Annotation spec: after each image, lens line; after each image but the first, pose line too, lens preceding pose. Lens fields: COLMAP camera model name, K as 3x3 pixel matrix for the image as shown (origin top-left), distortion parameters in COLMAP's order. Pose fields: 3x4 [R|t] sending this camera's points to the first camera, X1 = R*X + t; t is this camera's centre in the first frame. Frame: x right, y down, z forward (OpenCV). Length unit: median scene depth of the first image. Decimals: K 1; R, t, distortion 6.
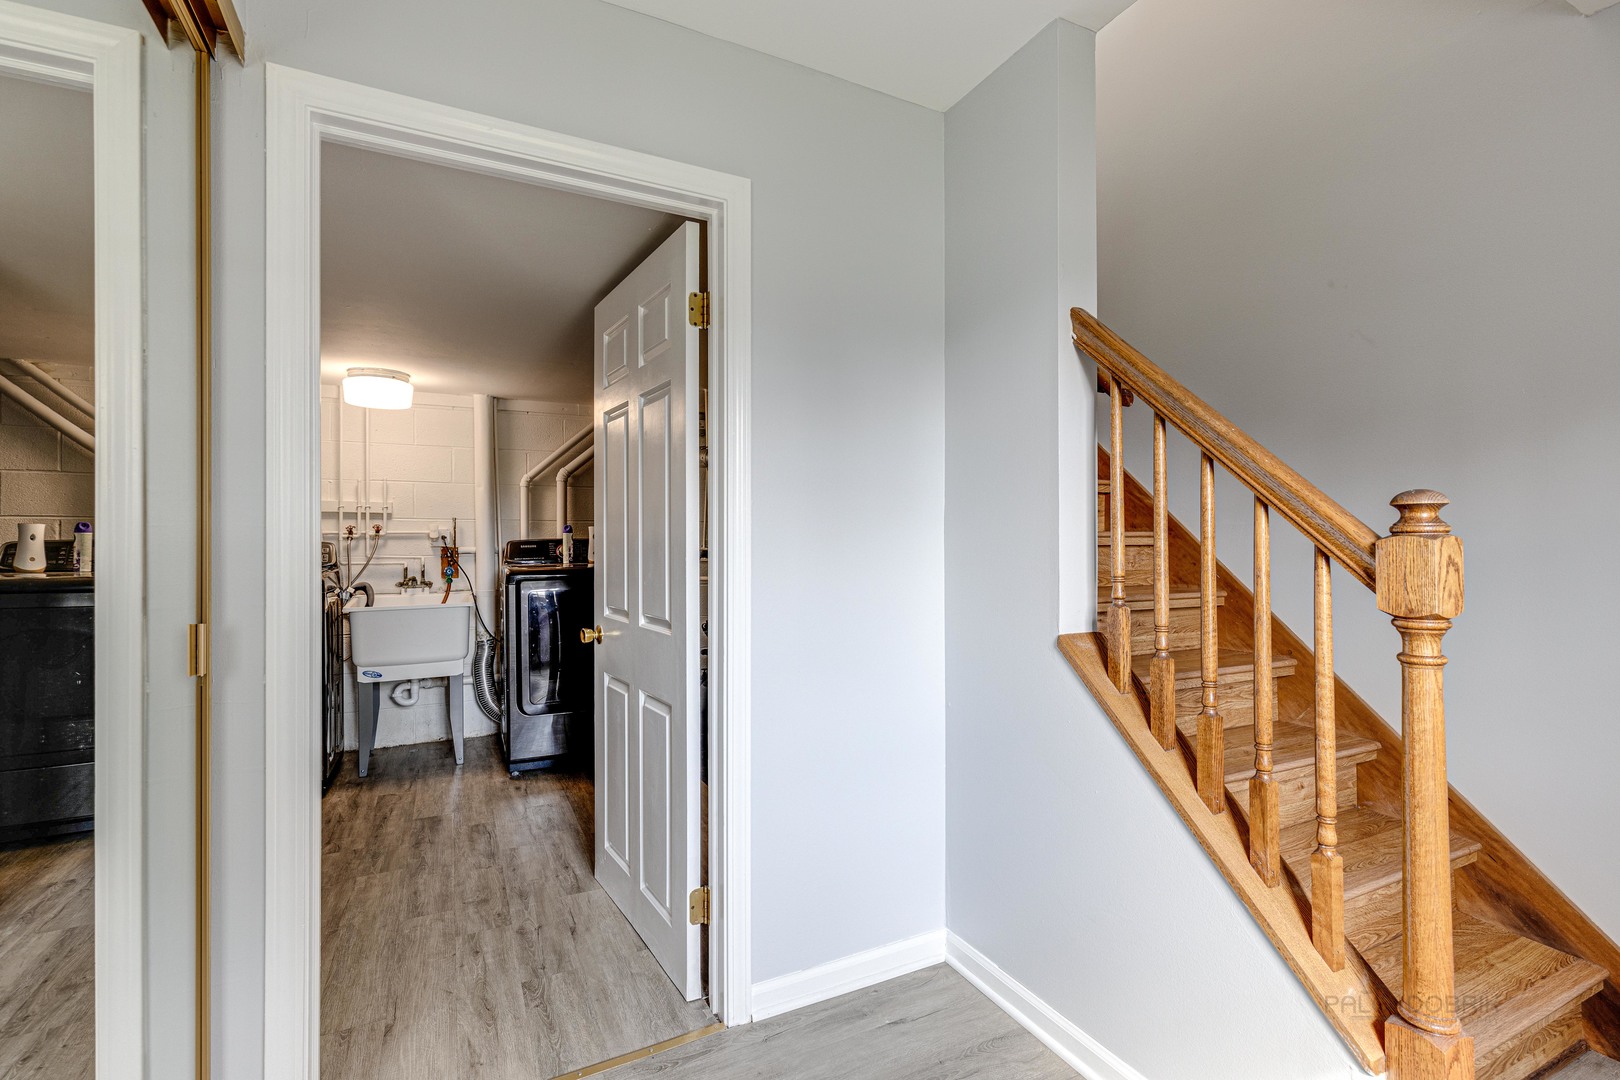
lens RADIAL K [[736.6, 0, 810.0], [0, 736.6, 540.0], [0, 0, 1]] dist [0.003059, 0.000053]
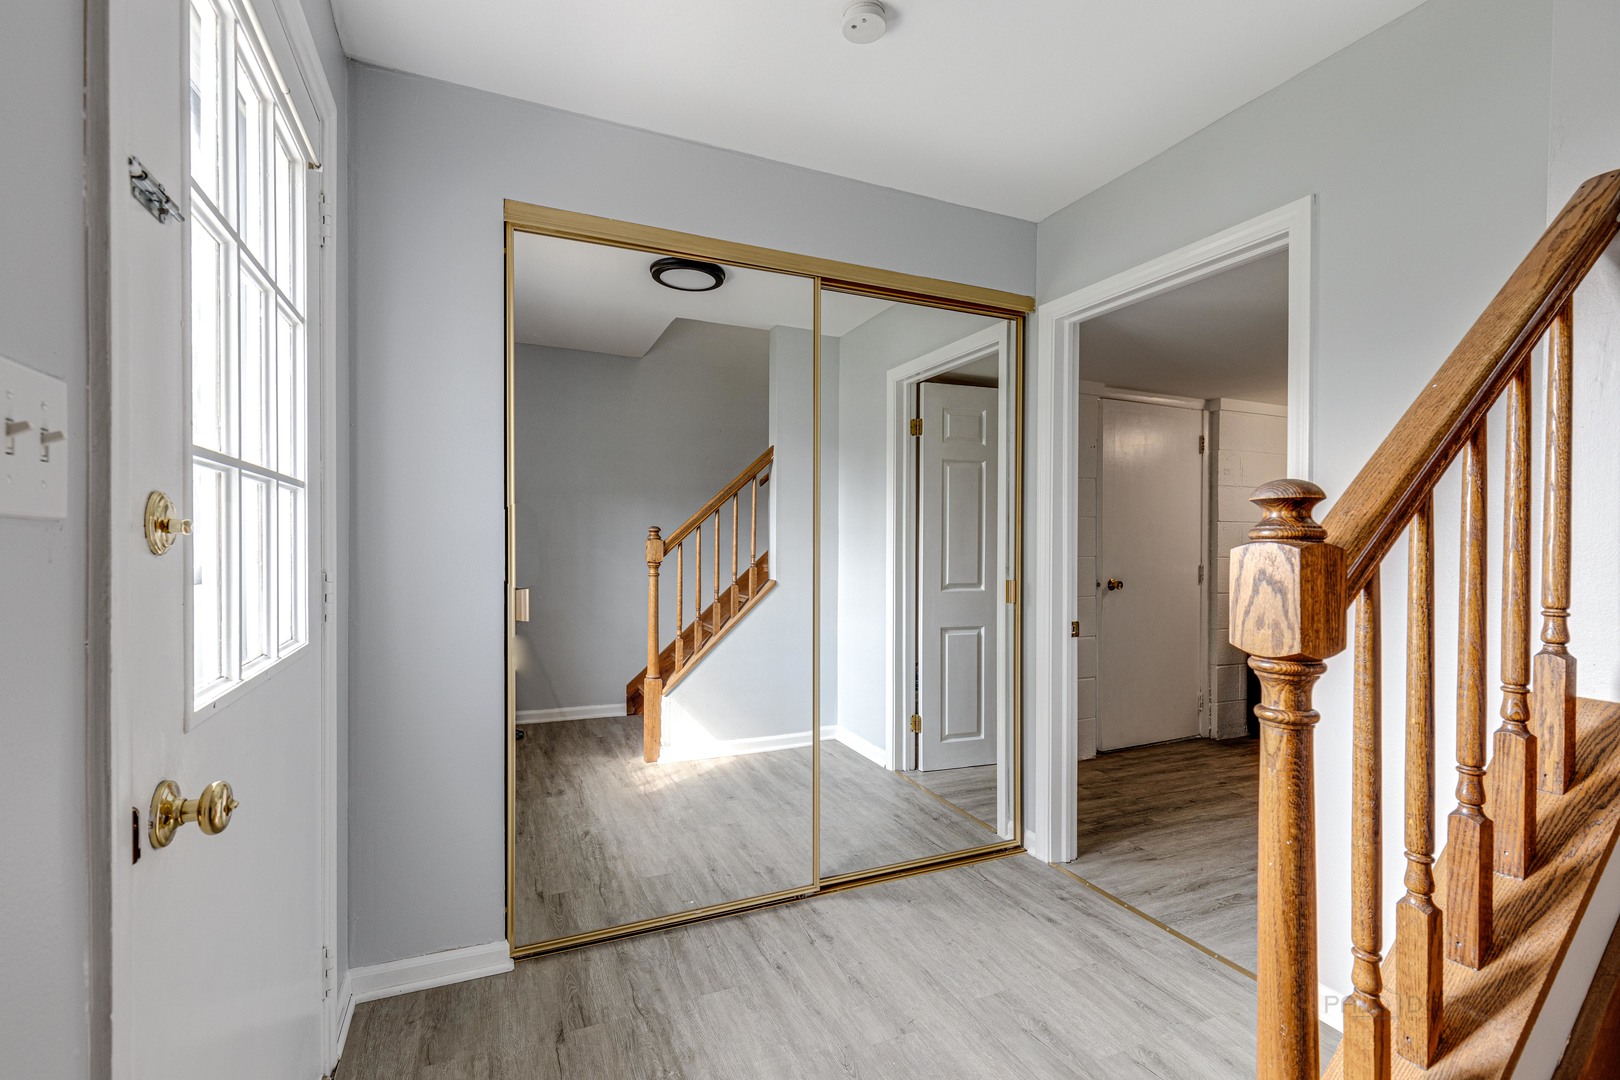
lens RADIAL K [[724.0, 0, 810.0], [0, 724.0, 540.0], [0, 0, 1]] dist [0.001444, 0.000375]
pose [[-0.043775, 0.000076, -0.999041, 0.406735], [-0.002388, 0.999997, 0.000181, -0.001902], [0.999039, 0.002393, -0.043775, 0.146683]]
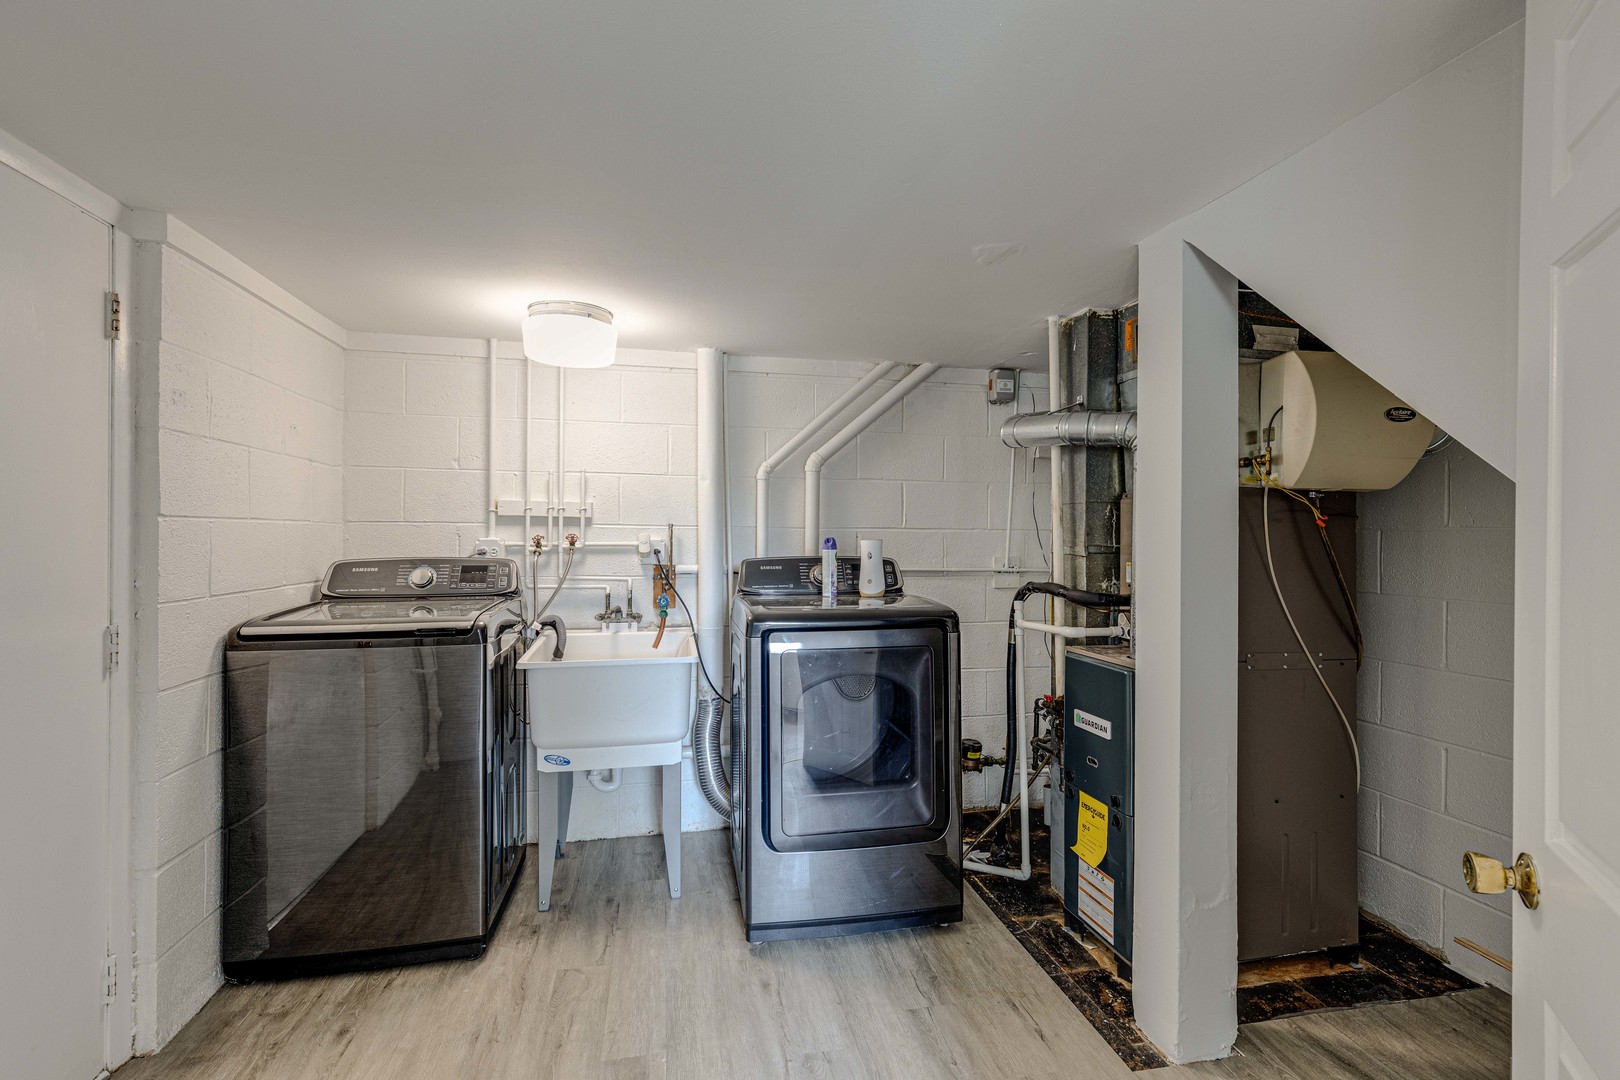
lens RADIAL K [[724.0, 0, 810.0], [0, 724.0, 540.0], [0, 0, 1]] dist [0.001444, 0.000375]
pose [[0.966992, 0.013484, -0.254449, -0.181597], [-0.011244, 0.999884, 0.010257, -0.024129], [0.254558, -0.007057, 0.967032, 0.372751]]
